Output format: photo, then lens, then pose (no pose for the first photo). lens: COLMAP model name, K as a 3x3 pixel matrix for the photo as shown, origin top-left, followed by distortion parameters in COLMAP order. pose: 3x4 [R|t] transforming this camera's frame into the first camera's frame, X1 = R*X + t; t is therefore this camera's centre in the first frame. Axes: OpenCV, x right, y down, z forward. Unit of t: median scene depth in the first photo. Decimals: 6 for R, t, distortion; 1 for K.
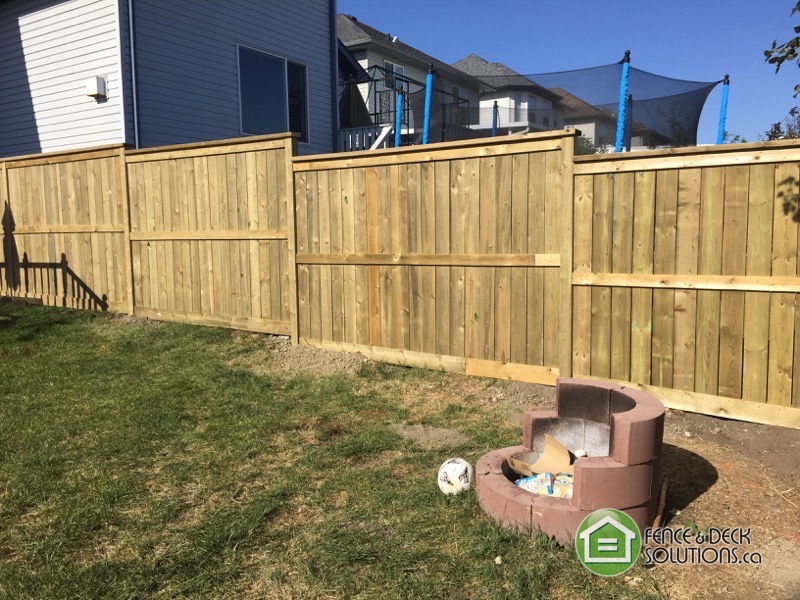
lens RADIAL K [[687.5, 0, 396.3], [0, 687.5, 299.1], [0, 0, 1]] dist [0.085402, -0.139281]
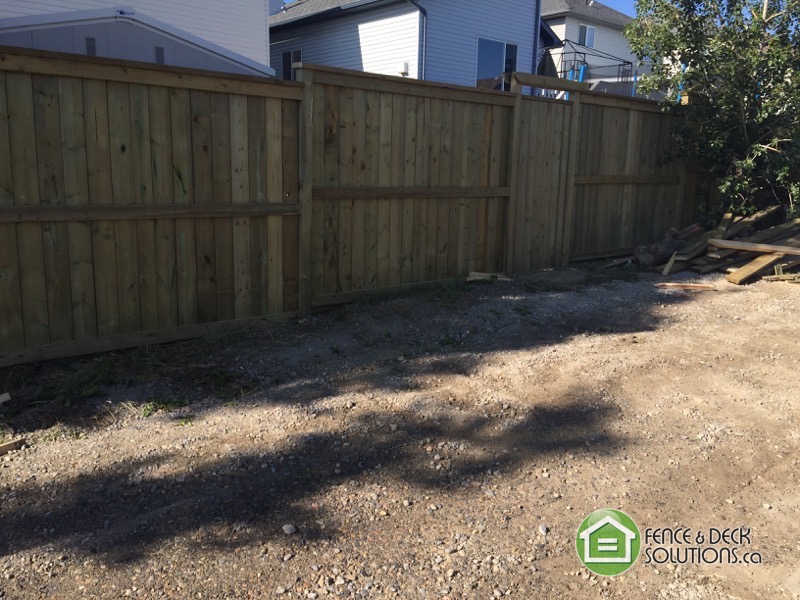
lens RADIAL K [[722.5, 0, 402.3], [0, 722.5, 311.8], [0, 0, 1]] dist [0.117115, -0.133499]
pose [[0.962556, 0.081643, -0.258498, 0.064045], [-0.058325, 0.993609, 0.096636, 0.078670], [0.264736, -0.077941, 0.961166, -0.470636]]
